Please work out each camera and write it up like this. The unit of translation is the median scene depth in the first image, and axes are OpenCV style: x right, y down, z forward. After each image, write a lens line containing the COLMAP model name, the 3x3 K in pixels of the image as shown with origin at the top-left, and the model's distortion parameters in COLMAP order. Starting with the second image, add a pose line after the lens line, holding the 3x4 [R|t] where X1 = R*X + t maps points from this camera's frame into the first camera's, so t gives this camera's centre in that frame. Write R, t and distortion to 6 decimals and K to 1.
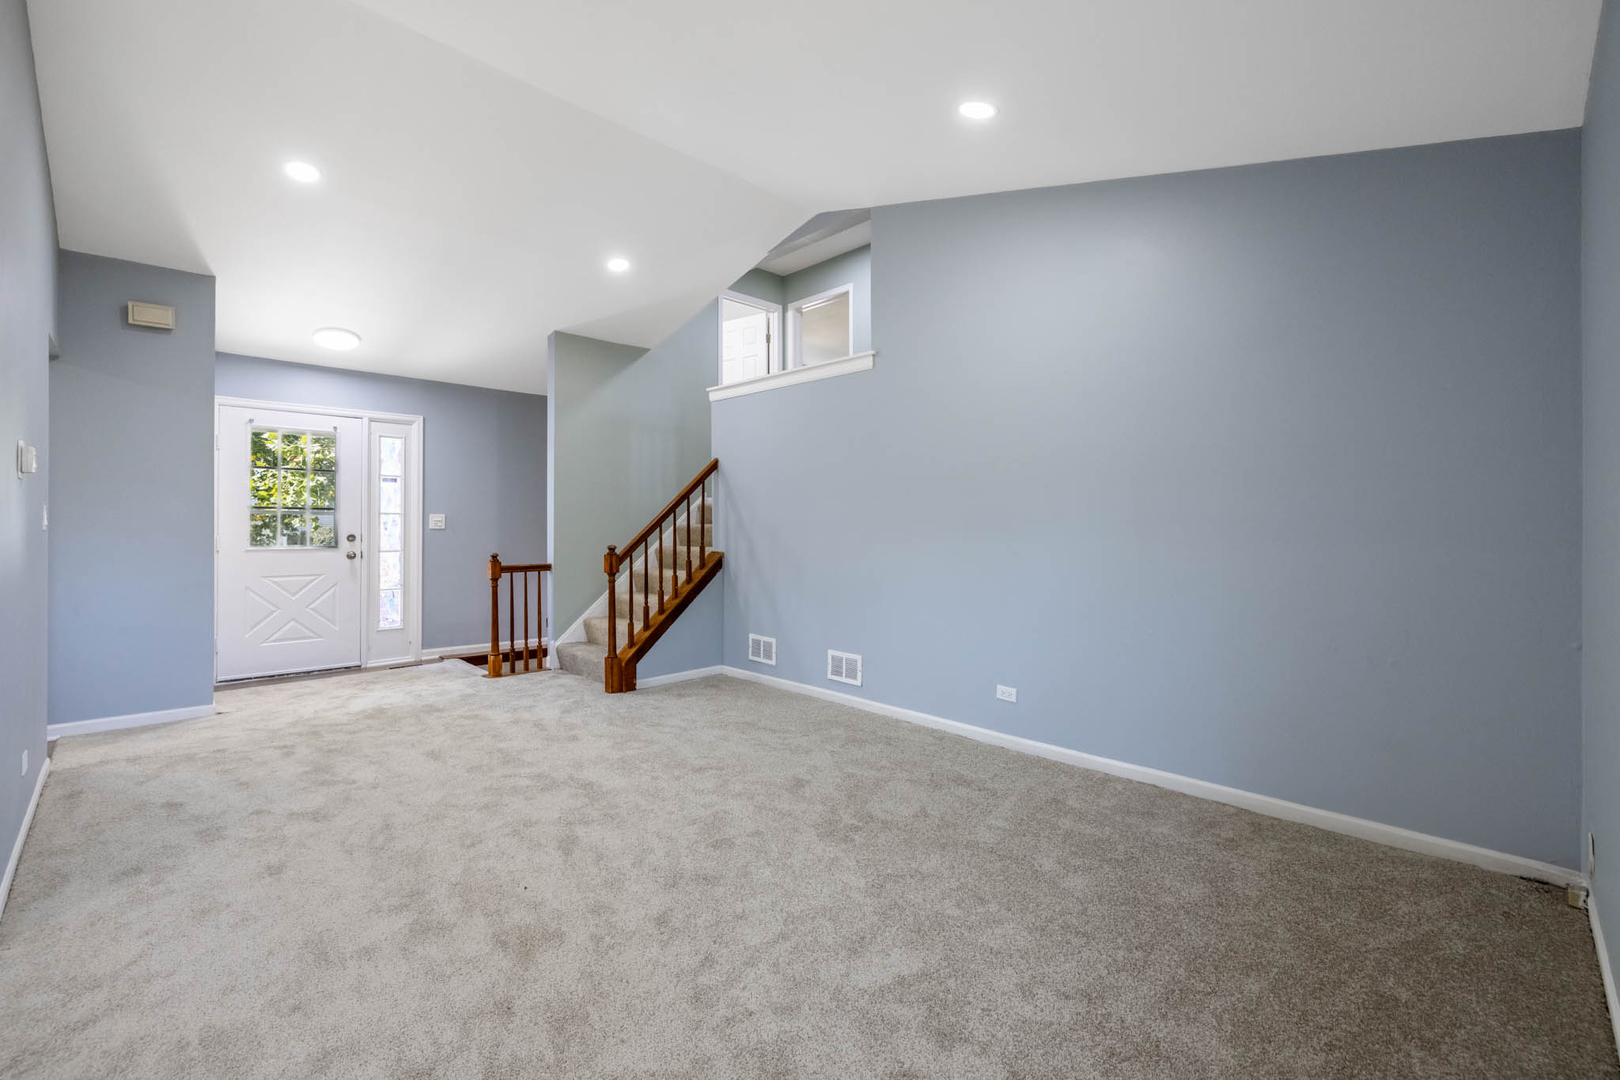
lens RADIAL K [[692.1, 0, 795.6], [0, 692.1, 527.7], [0, 0, 1]] dist [0.000345, -0.000748]
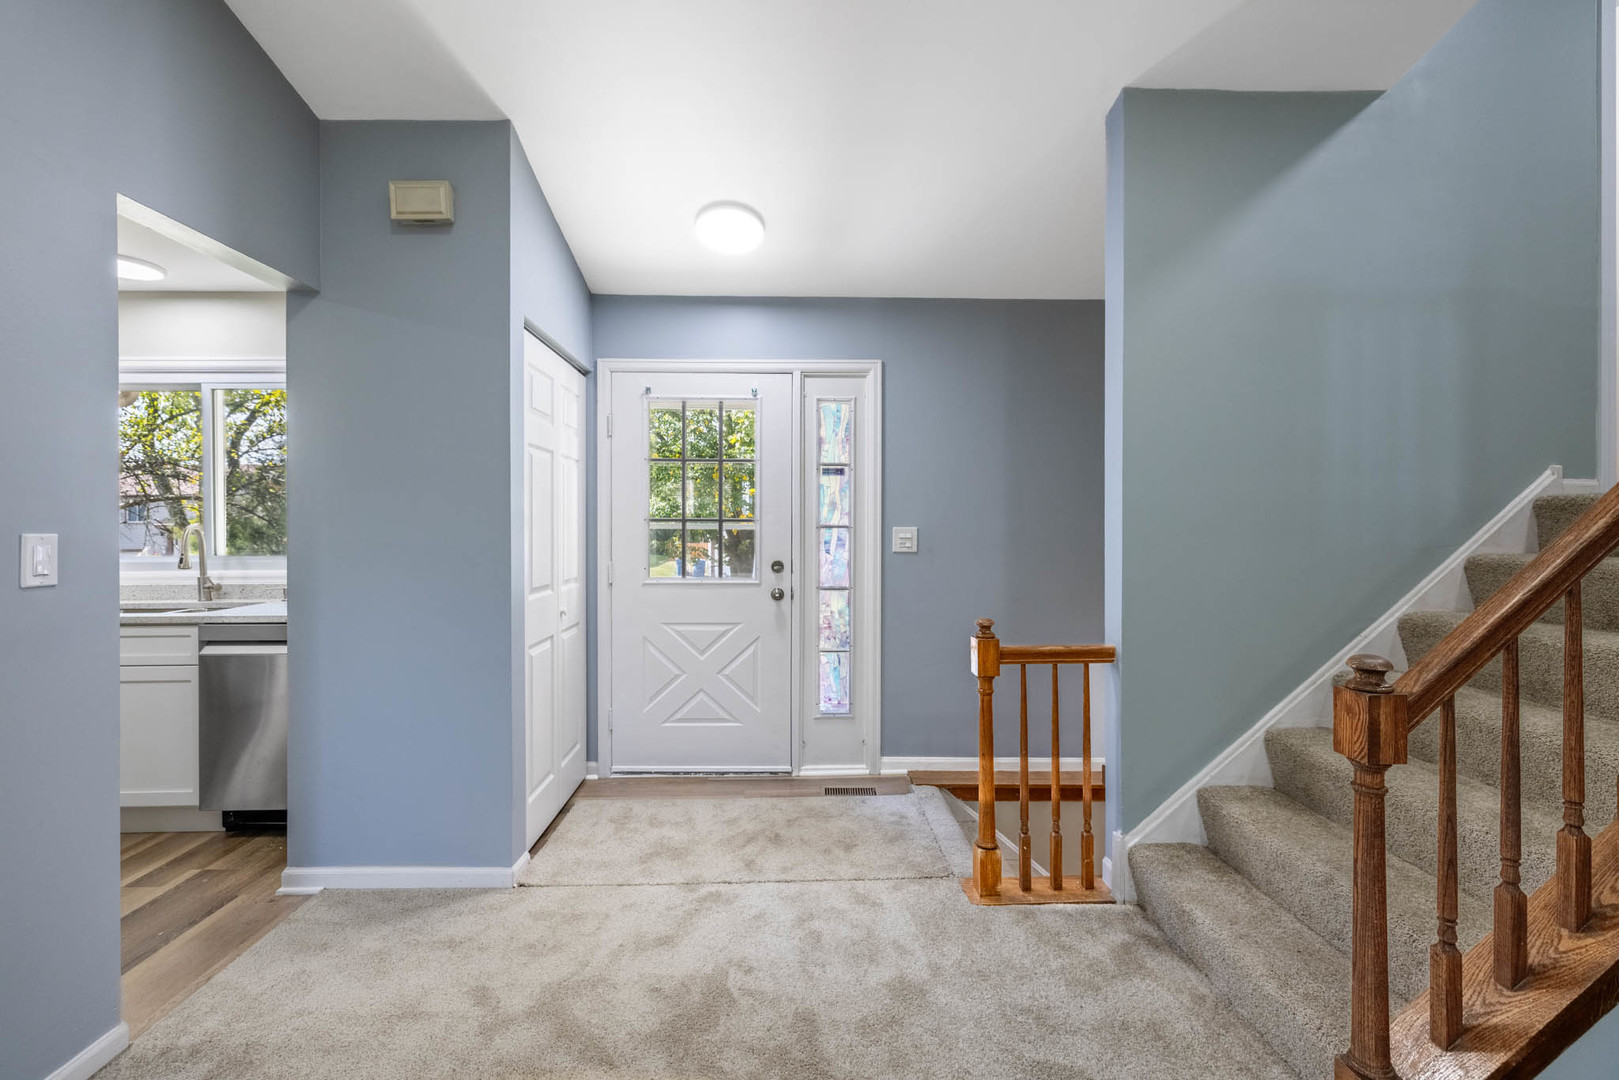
lens RADIAL K [[676.0, 0, 804.1], [0, 676.0, 523.9], [0, 0, 1]] dist [-0.003014, 0.000324]
pose [[0.745003, -0.001811, -0.667059, -0.227536], [-0.000723, 0.999994, -0.003522, -0.022469], [0.667061, 0.003106, 0.744997, 0.587087]]
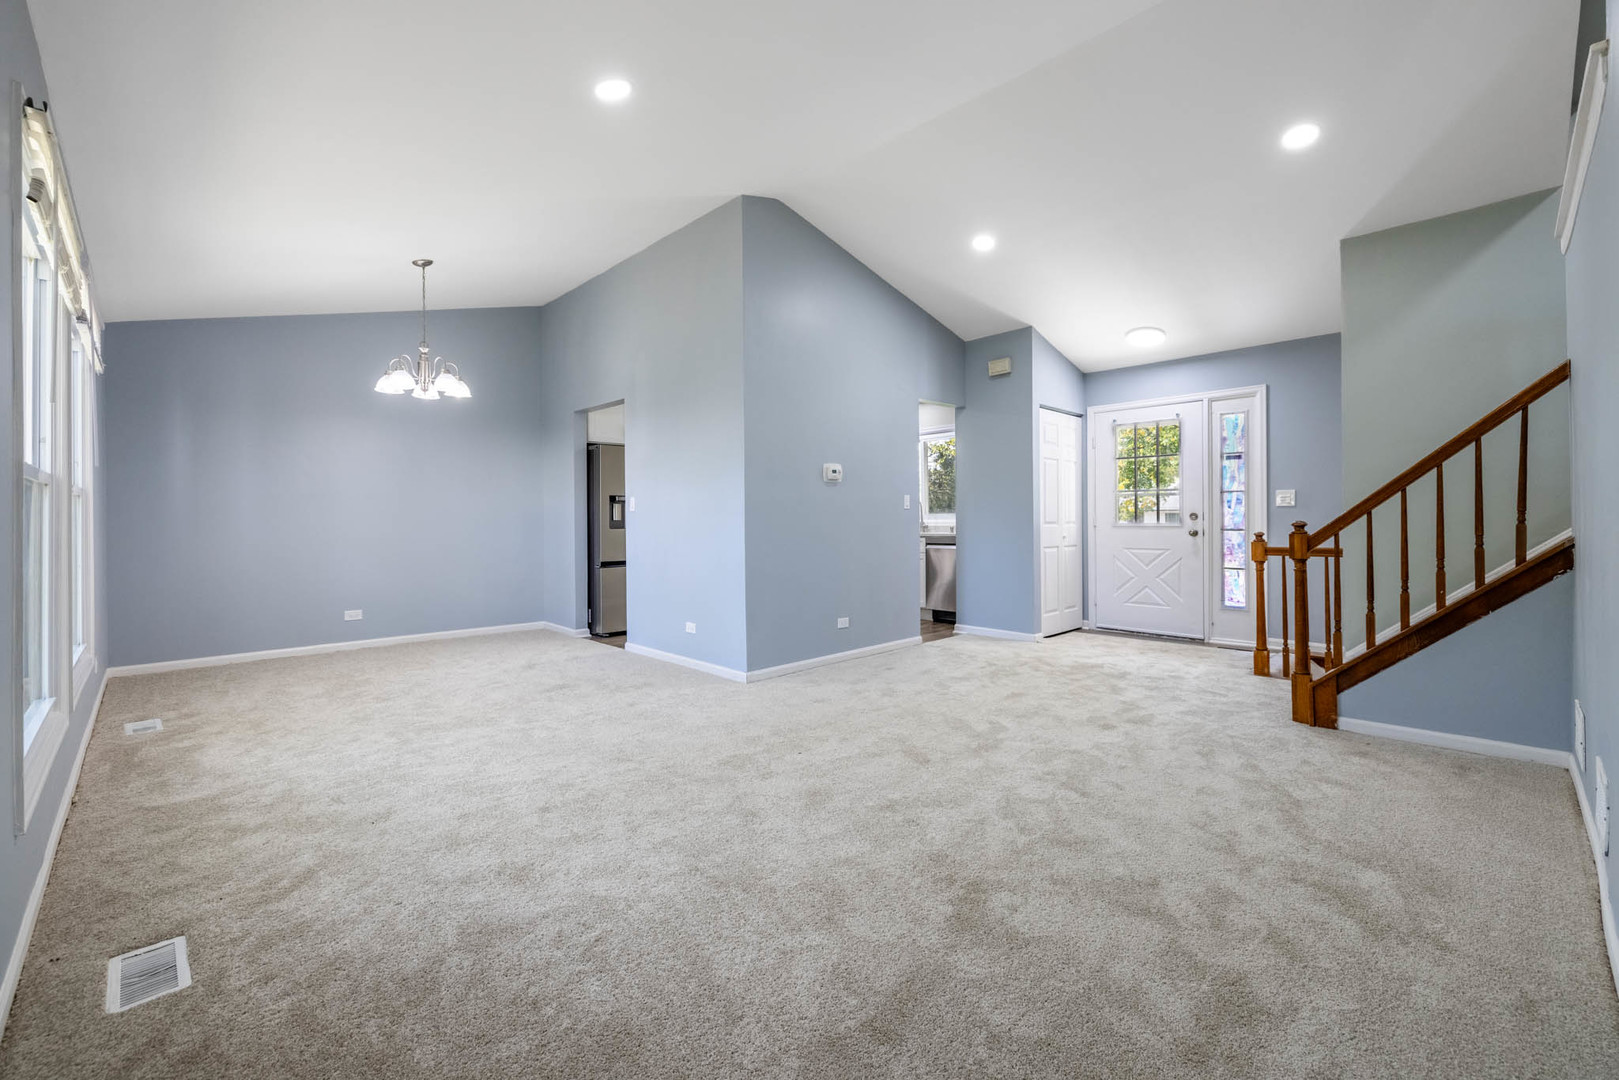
lens RADIAL K [[676.0, 0, 794.6], [0, 676.0, 525.3], [0, 0, 1]] dist [-0.003014, 0.000324]
pose [[-0.009466, 0.004875, -0.999943, 0.408618], [0.003896, 0.999981, 0.004839, 0.022167], [0.999948, -0.003850, -0.009485, 0.420548]]
